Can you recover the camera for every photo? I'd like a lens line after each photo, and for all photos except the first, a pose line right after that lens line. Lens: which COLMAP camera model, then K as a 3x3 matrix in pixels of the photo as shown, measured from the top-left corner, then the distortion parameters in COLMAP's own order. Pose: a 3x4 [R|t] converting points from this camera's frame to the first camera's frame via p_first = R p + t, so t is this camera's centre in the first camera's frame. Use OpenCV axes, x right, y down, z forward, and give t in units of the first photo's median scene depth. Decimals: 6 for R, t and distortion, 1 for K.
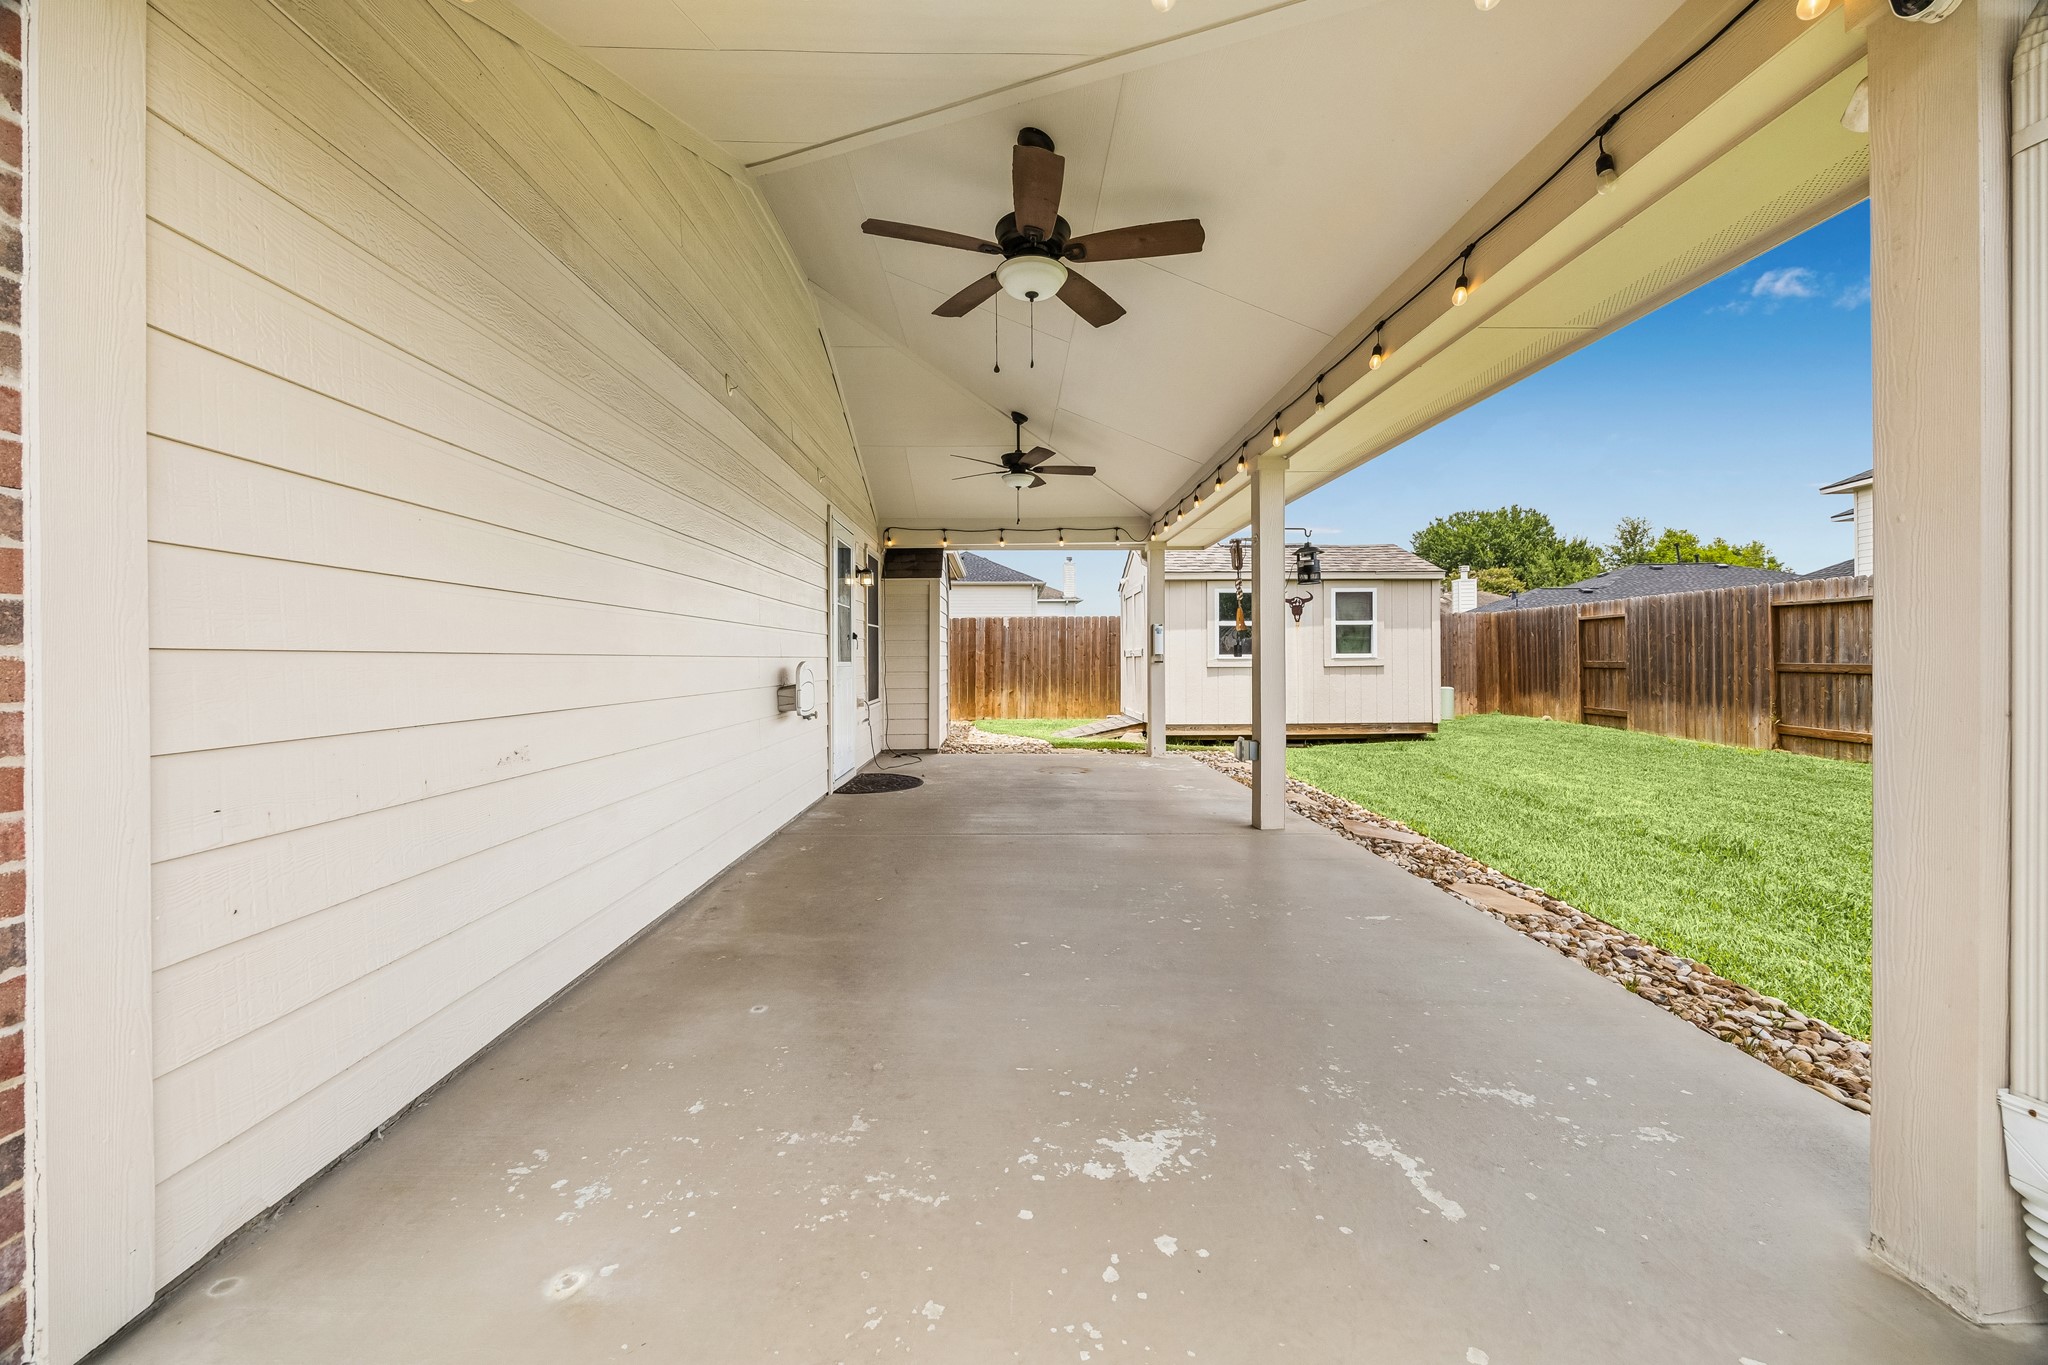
lens RADIAL K [[797.7, 0, 1031.3], [0, 797.7, 662.7], [0, 0, 1]] dist [-0.004619, 0.000406]
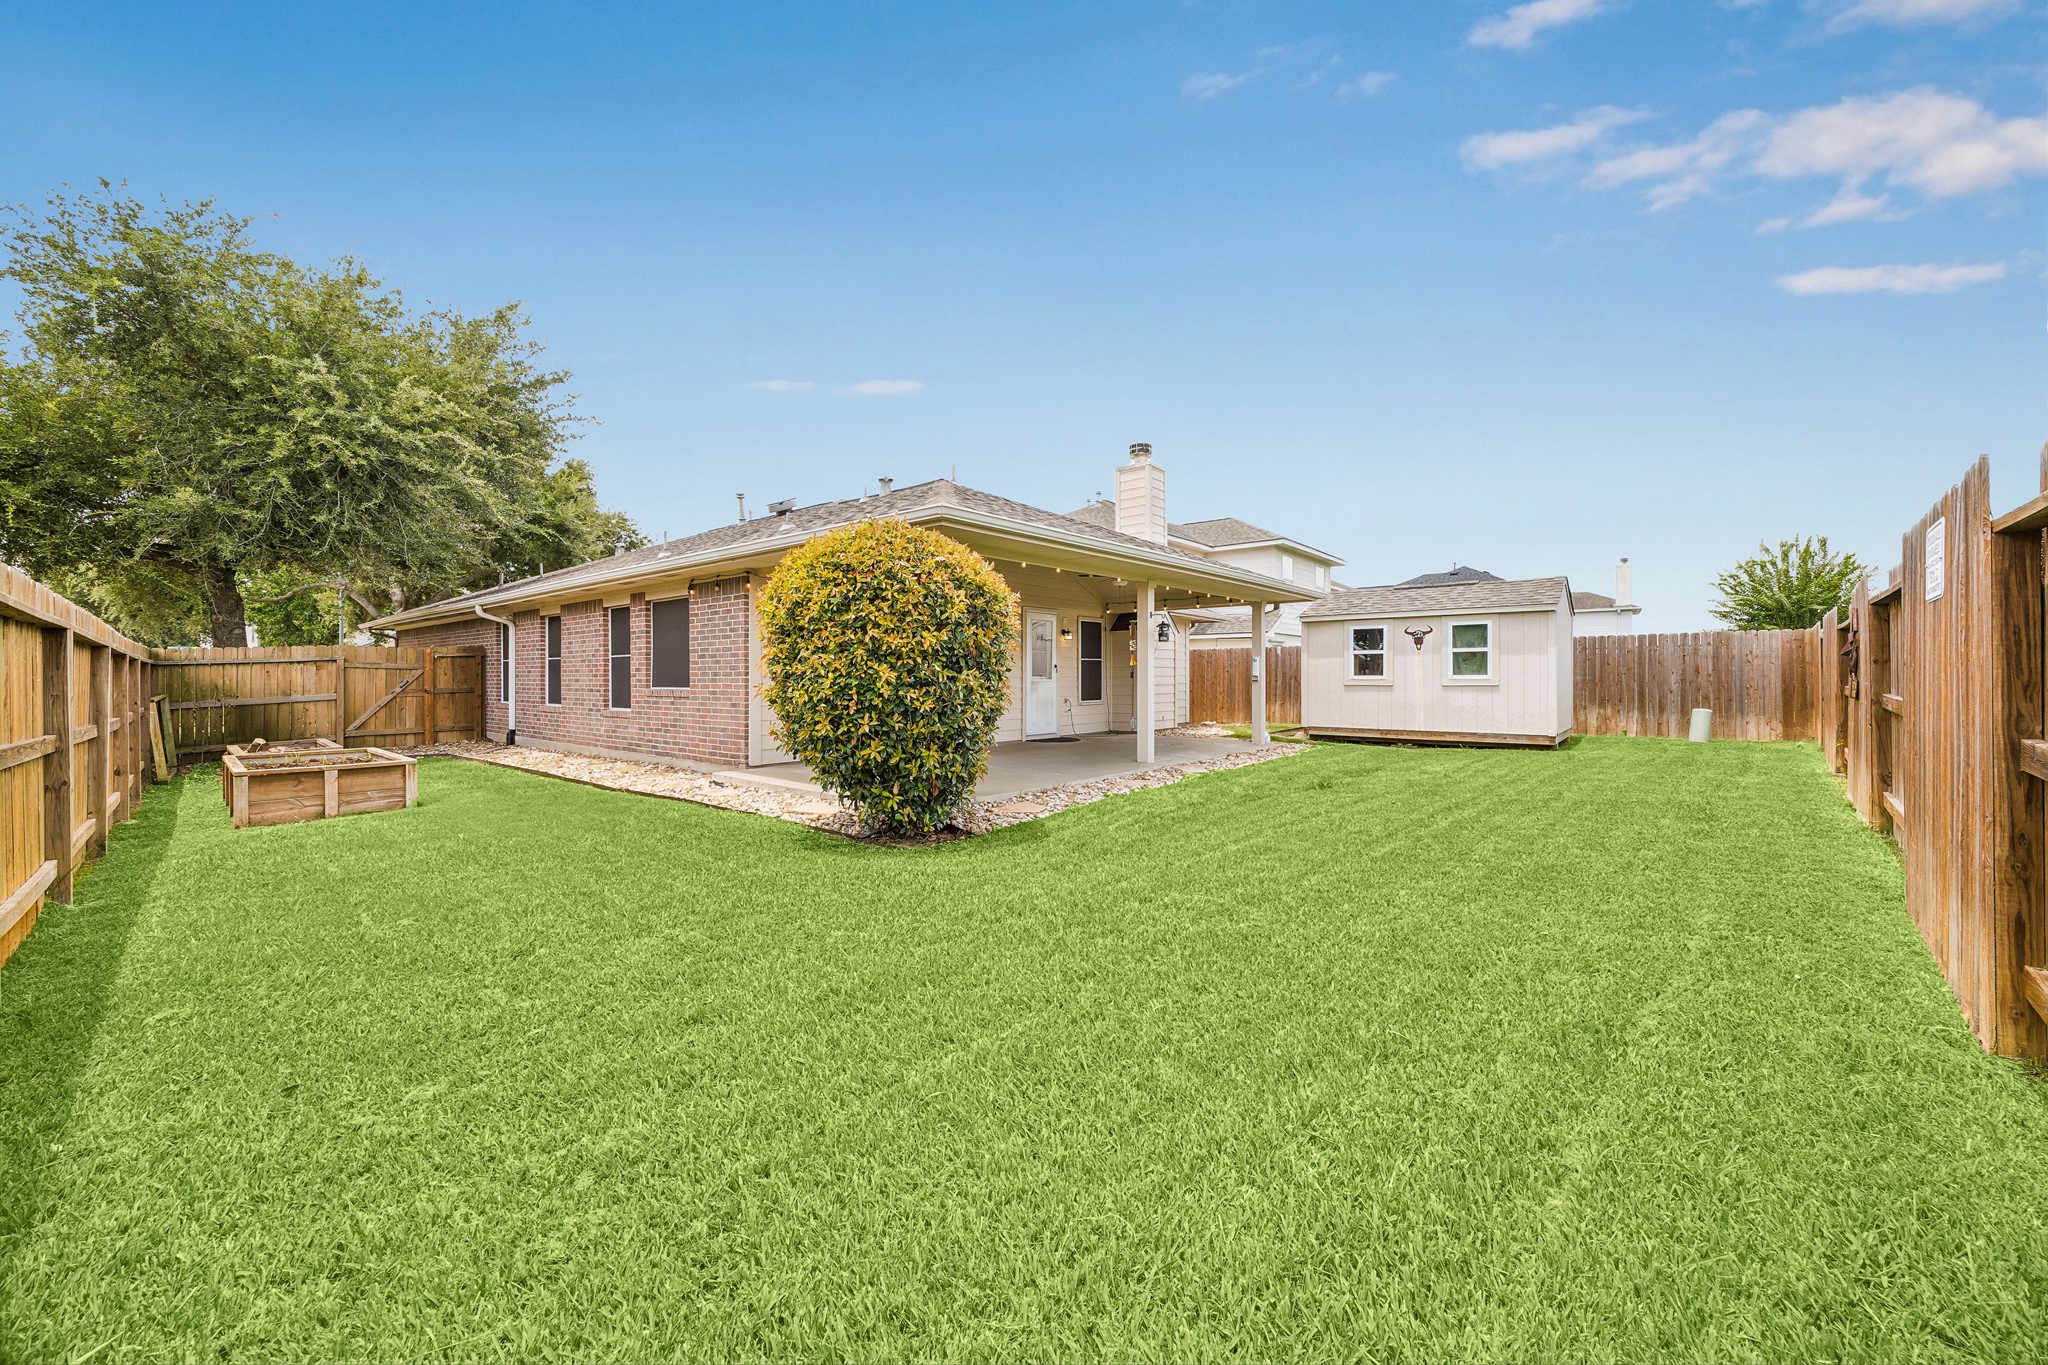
lens RADIAL K [[797.7, 0, 1021.2], [0, 797.7, 677.0], [0, 0, 1]] dist [-0.004619, 0.000406]
pose [[0.747935, 0.005078, -0.663752, 0.530211], [-0.007546, 0.999971, -0.000853, -0.001807], [0.663729, 0.005647, 0.747952, -0.274662]]
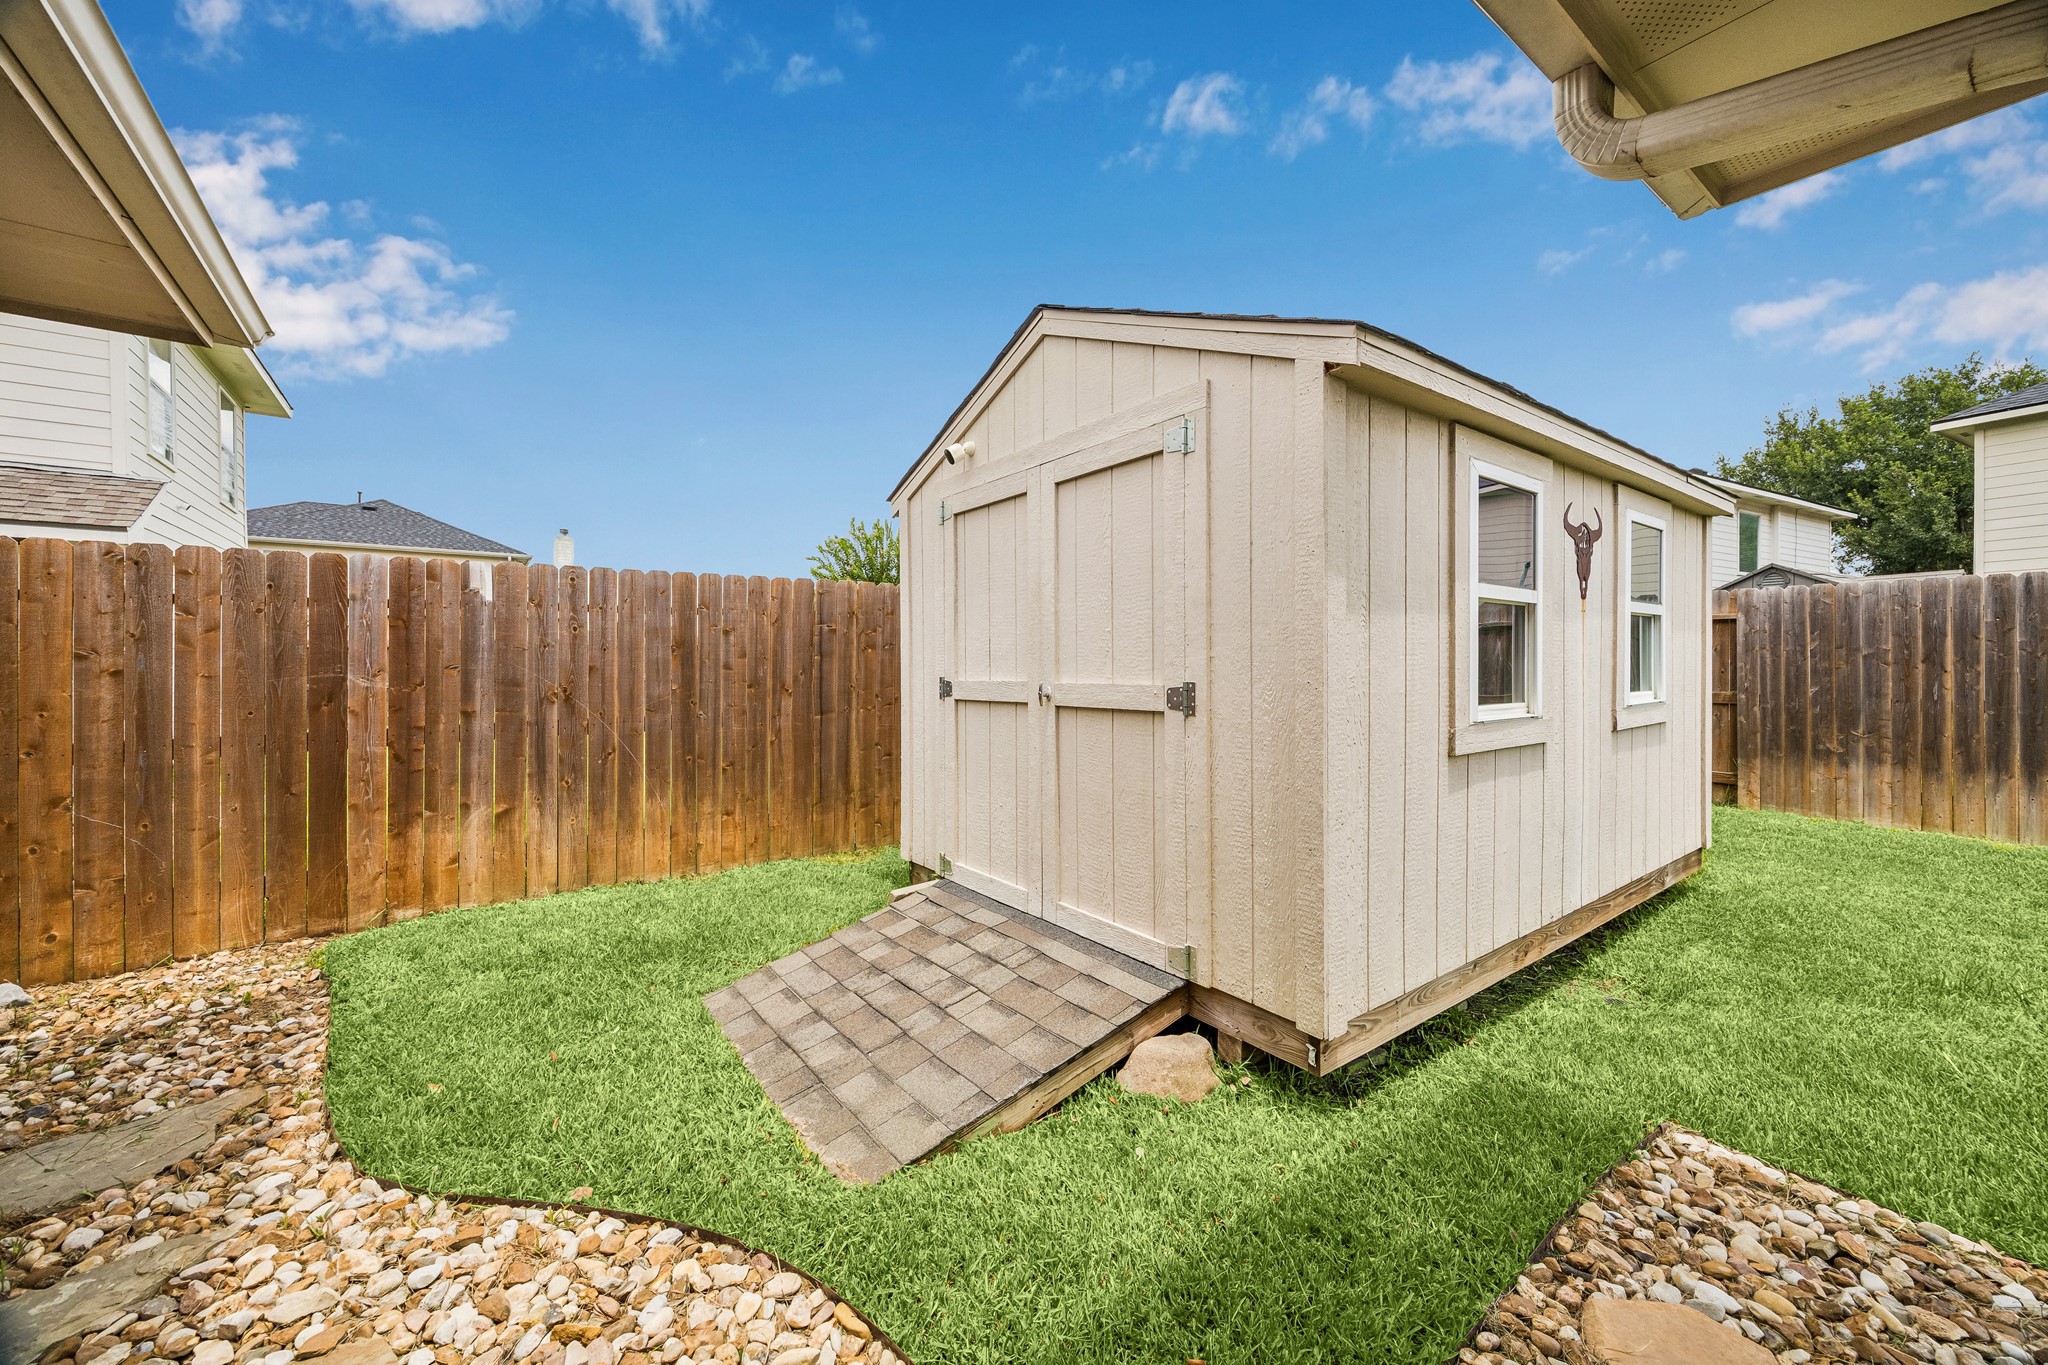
lens RADIAL K [[797.7, 0, 1030.1], [0, 797.7, 671.2], [0, 0, 1]] dist [-0.004619, 0.000406]
pose [[0.829527, -0.003717, 0.558455, -0.027945], [0.001317, 0.999988, 0.004699, -0.017477], [-0.558466, -0.003163, 0.829522, 0.649156]]
